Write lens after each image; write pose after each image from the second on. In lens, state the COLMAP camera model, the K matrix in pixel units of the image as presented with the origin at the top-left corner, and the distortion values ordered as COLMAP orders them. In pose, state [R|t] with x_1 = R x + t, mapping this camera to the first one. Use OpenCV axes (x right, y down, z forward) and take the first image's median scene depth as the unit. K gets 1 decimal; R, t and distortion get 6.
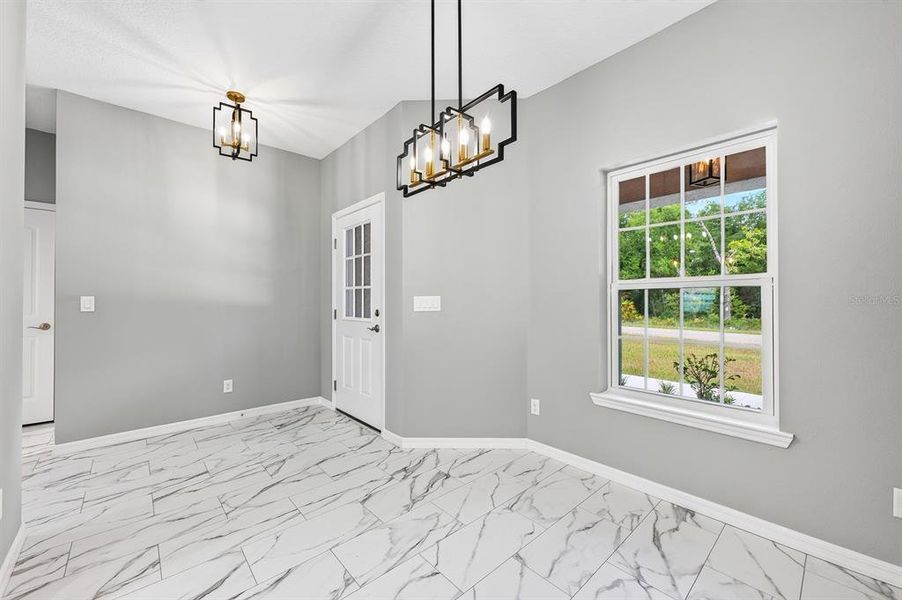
lens RADIAL K [[354.0, 0, 449.9], [0, 354.0, 306.3], [0, 0, 1]] dist [0.007938, 0.000227]
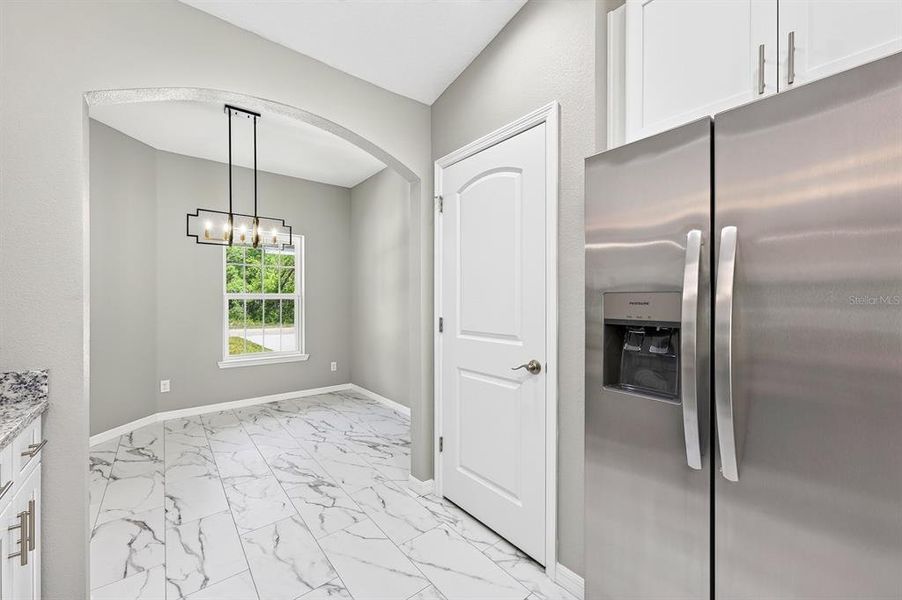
lens RADIAL K [[354.0, 0, 450.6], [0, 354.0, 299.7], [0, 0, 1]] dist [0.007938, 0.000227]
pose [[0.053095, -0.004330, 0.998580, -1.363011], [0.007692, 0.999963, 0.003927, -0.051278], [-0.998560, 0.007472, 0.053126, -0.192240]]
